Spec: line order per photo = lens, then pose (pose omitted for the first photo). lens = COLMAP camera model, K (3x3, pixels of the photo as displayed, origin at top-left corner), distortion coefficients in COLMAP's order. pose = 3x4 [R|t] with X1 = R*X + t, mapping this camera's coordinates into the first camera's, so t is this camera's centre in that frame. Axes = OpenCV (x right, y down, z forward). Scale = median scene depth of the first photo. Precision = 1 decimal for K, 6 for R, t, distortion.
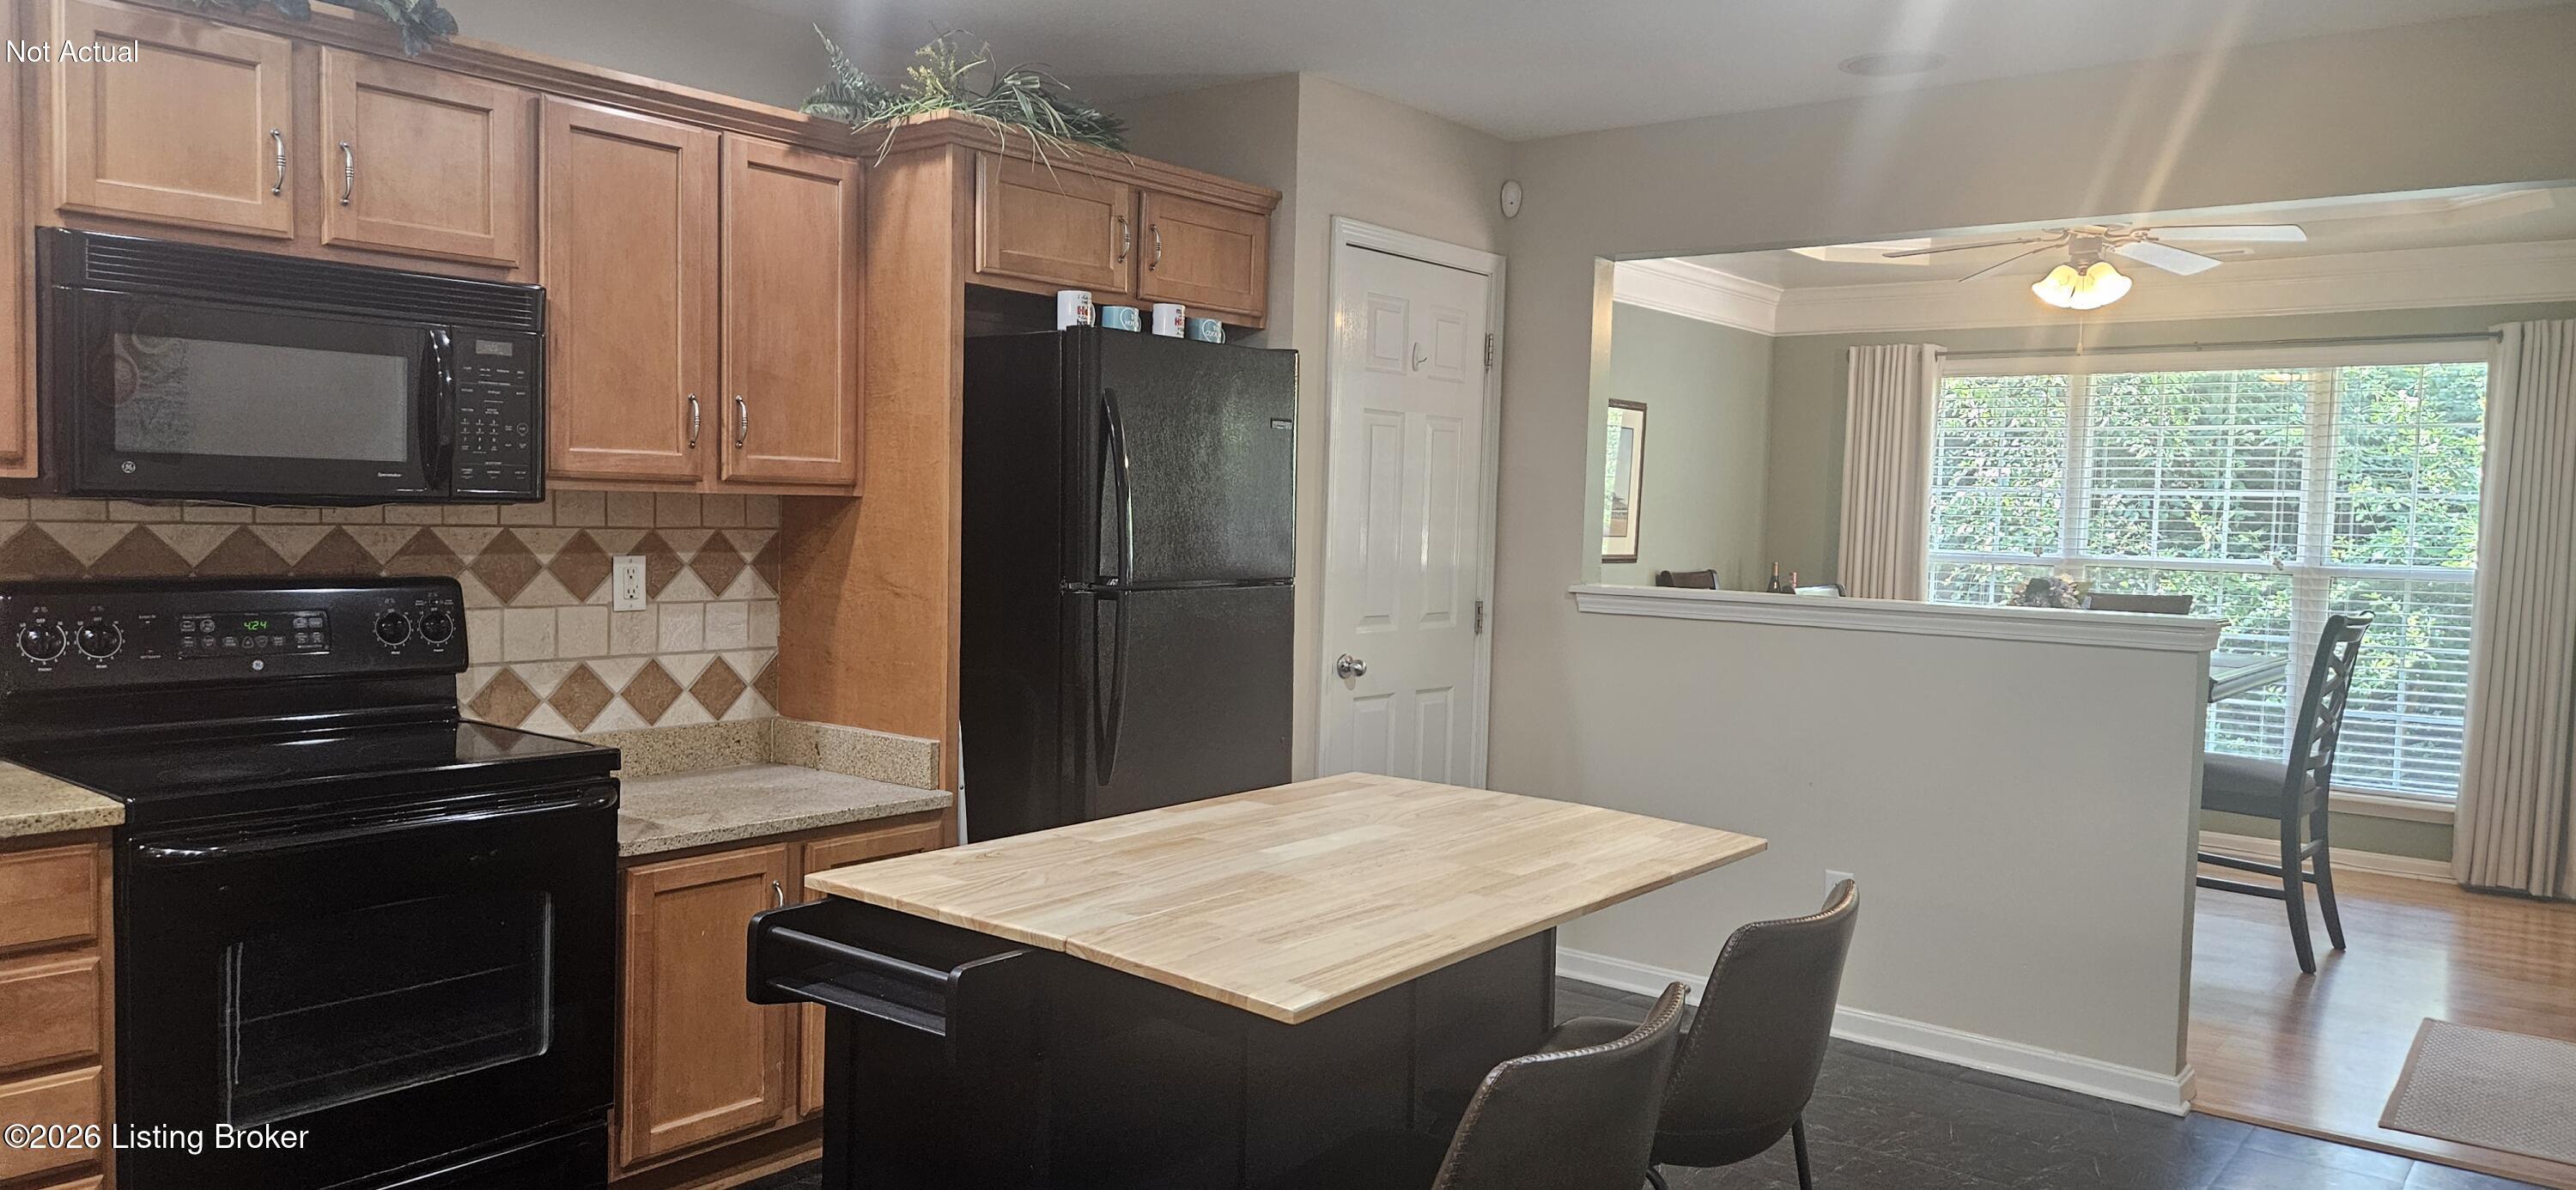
lens RADIAL K [[1737.6, 0, 1282.0], [0, 1737.6, 601.8], [0, 0, 1]] dist [0.062522, -0.041006]
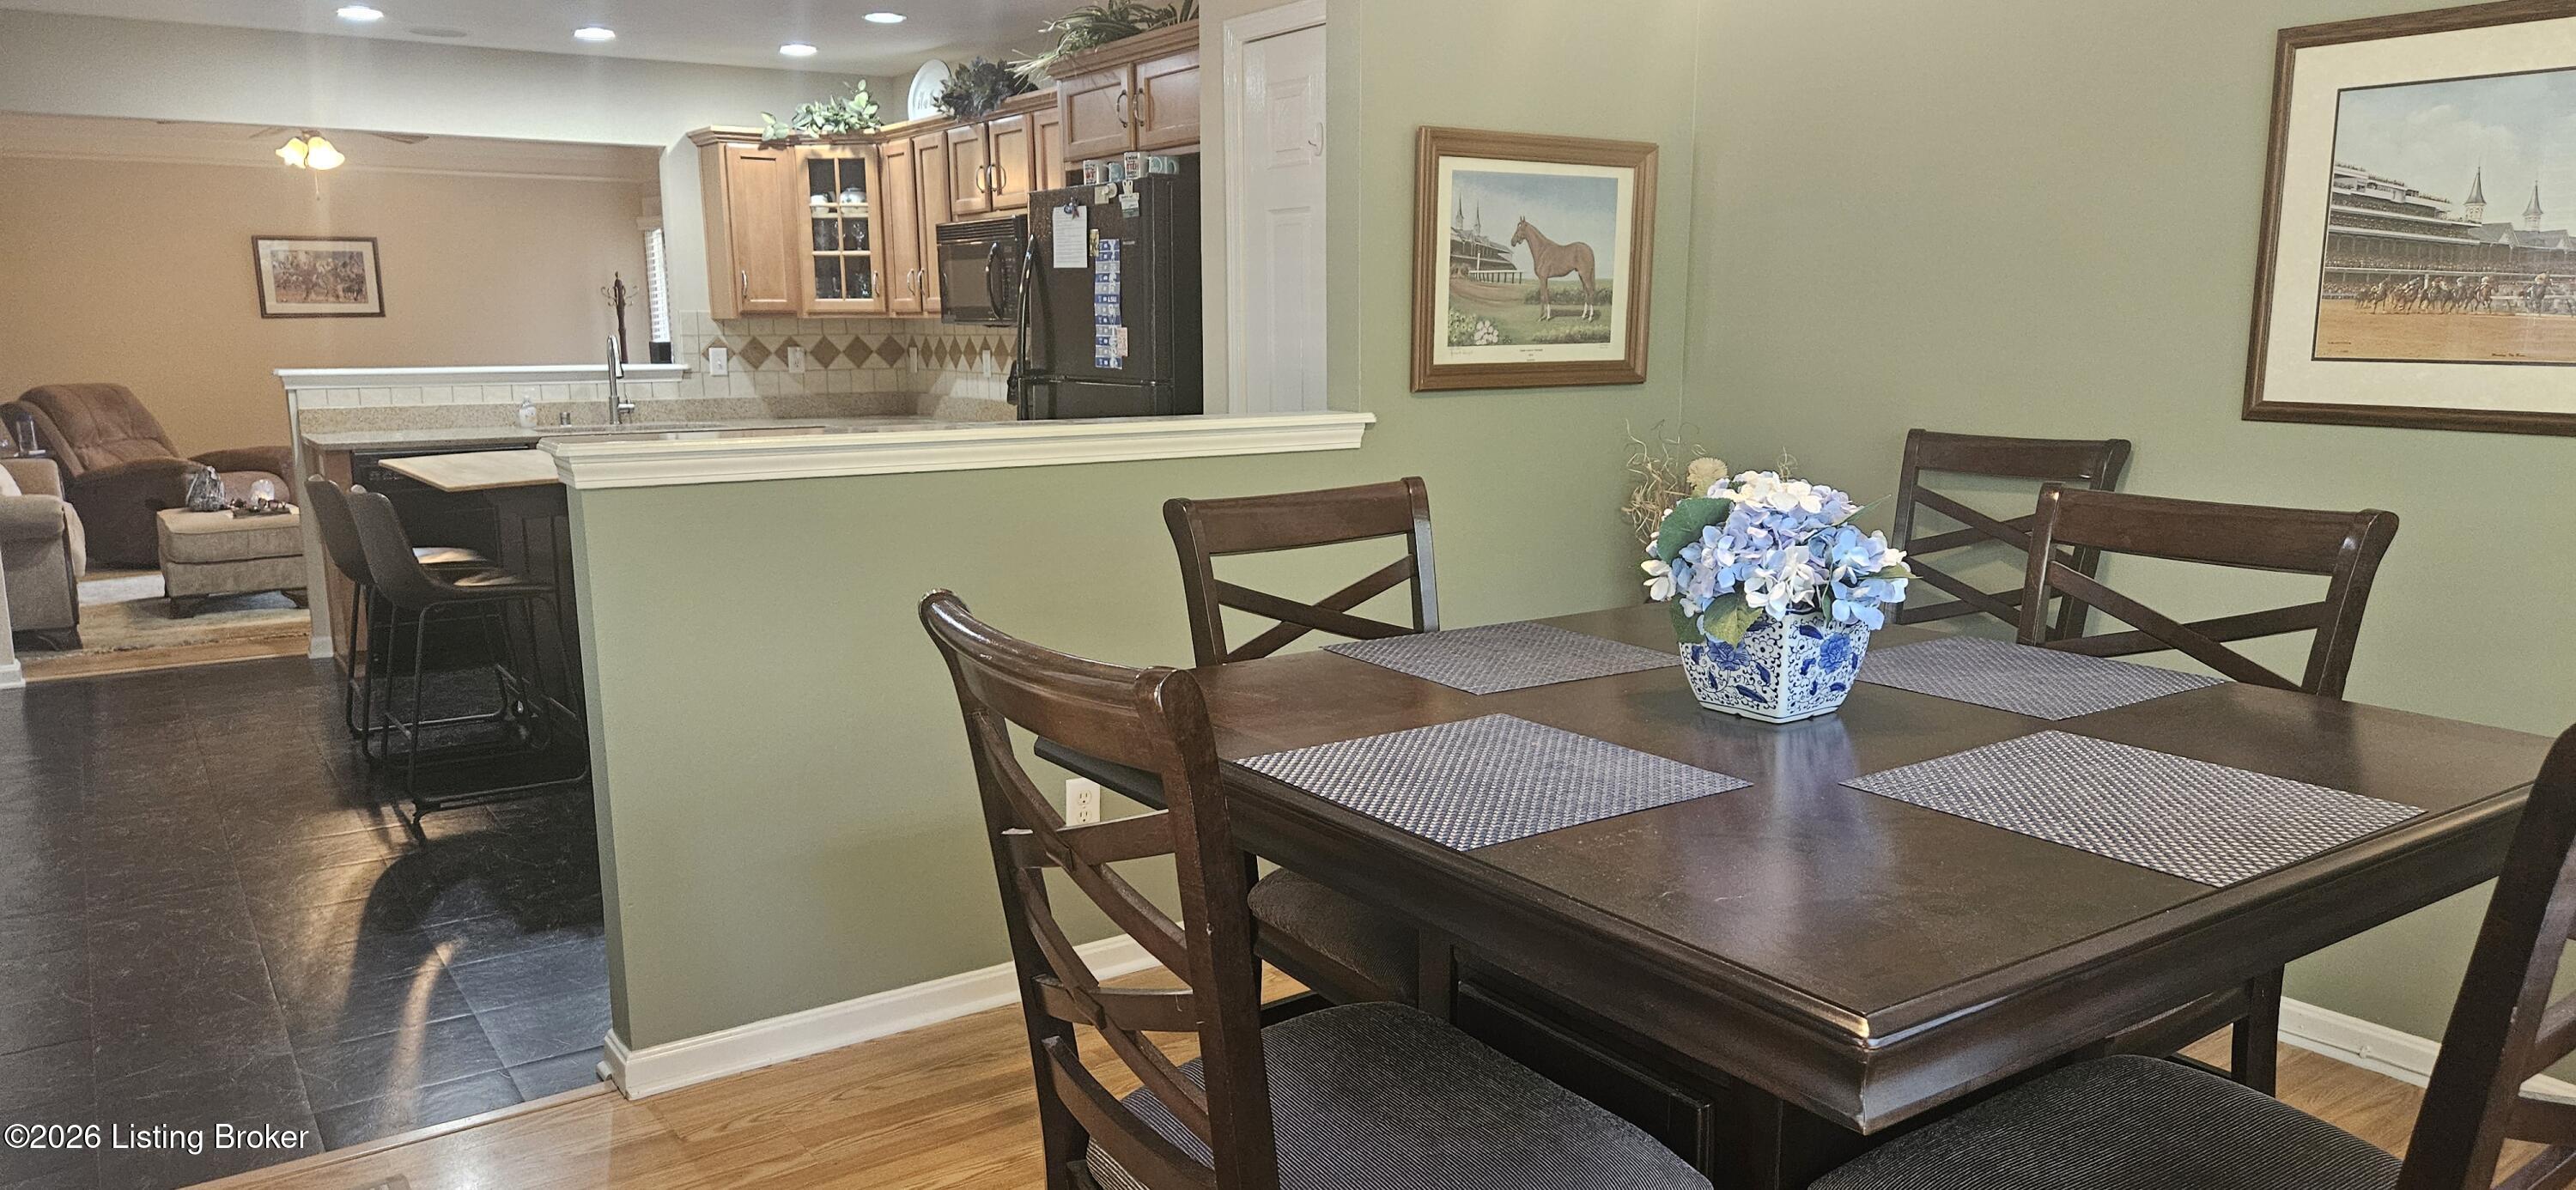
lens RADIAL K [[1737.6, 0, 1290.3], [0, 1737.6, 598.7], [0, 0, 1]] dist [0.062522, -0.041006]
pose [[-0.298329, 0.127356, -0.945928, 1.650333], [-0.065939, 0.985940, 0.153539, -0.090020], [0.952183, 0.108178, -0.285737, 2.166161]]
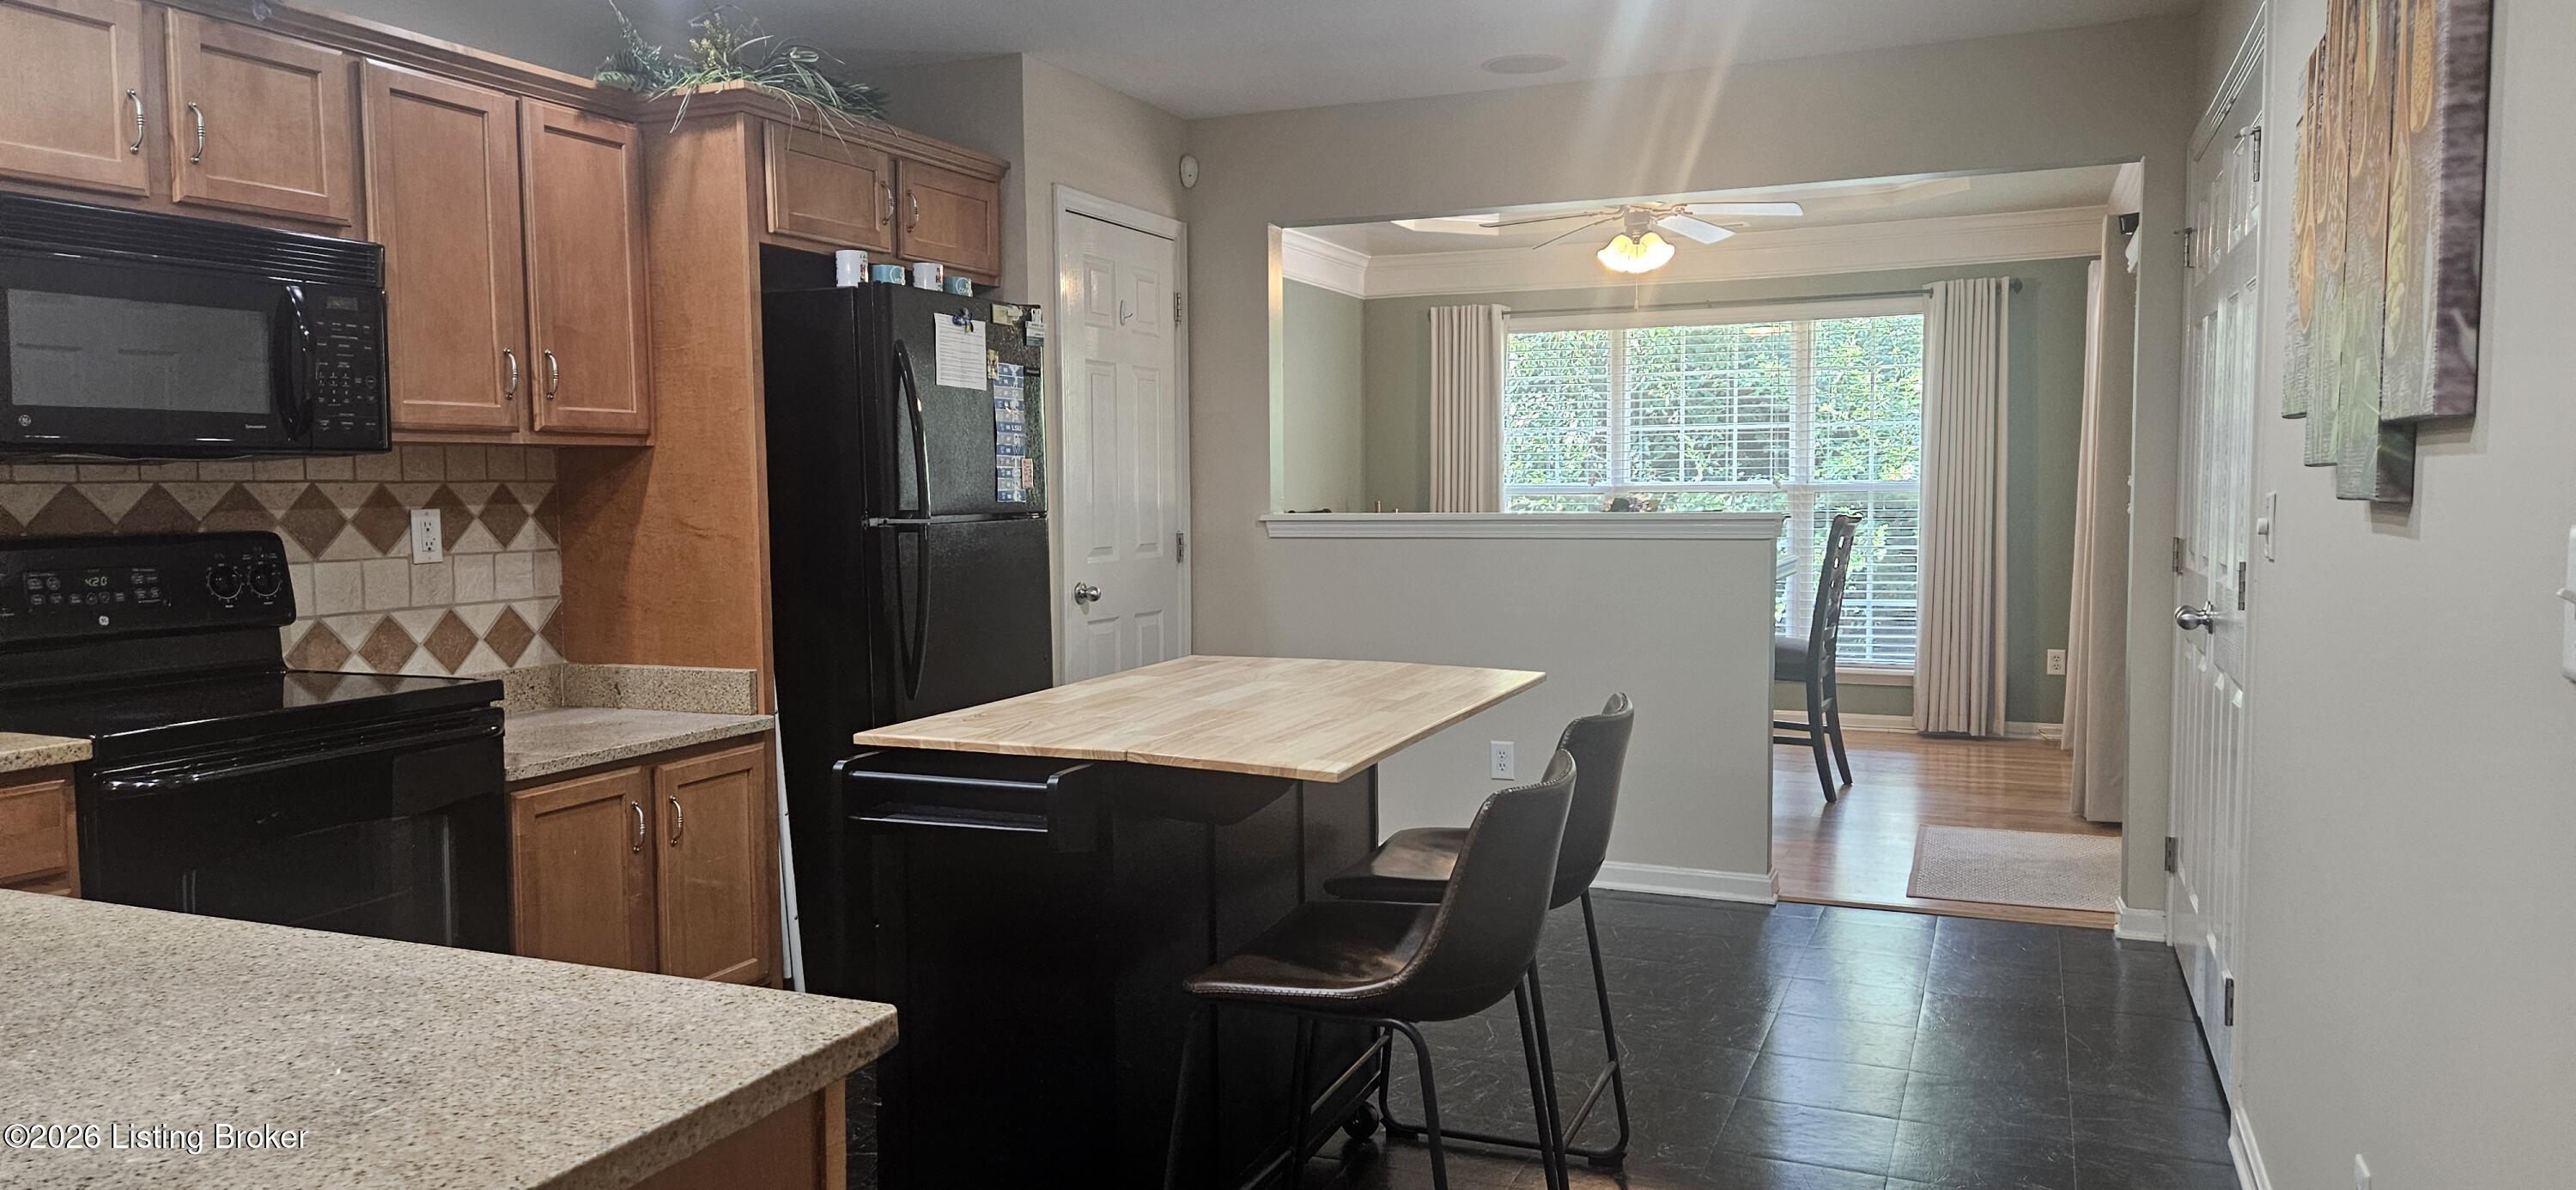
lens RADIAL K [[1737.6, 0, 1285.7], [0, 1737.6, 594.1], [0, 0, 1]] dist [0.062522, -0.041006]
pose [[0.961950, -0.053006, 0.268036, -0.158872], [0.049812, 0.998583, 0.018709, 0.027687], [-0.268648, -0.004646, 0.963227, -0.120290]]
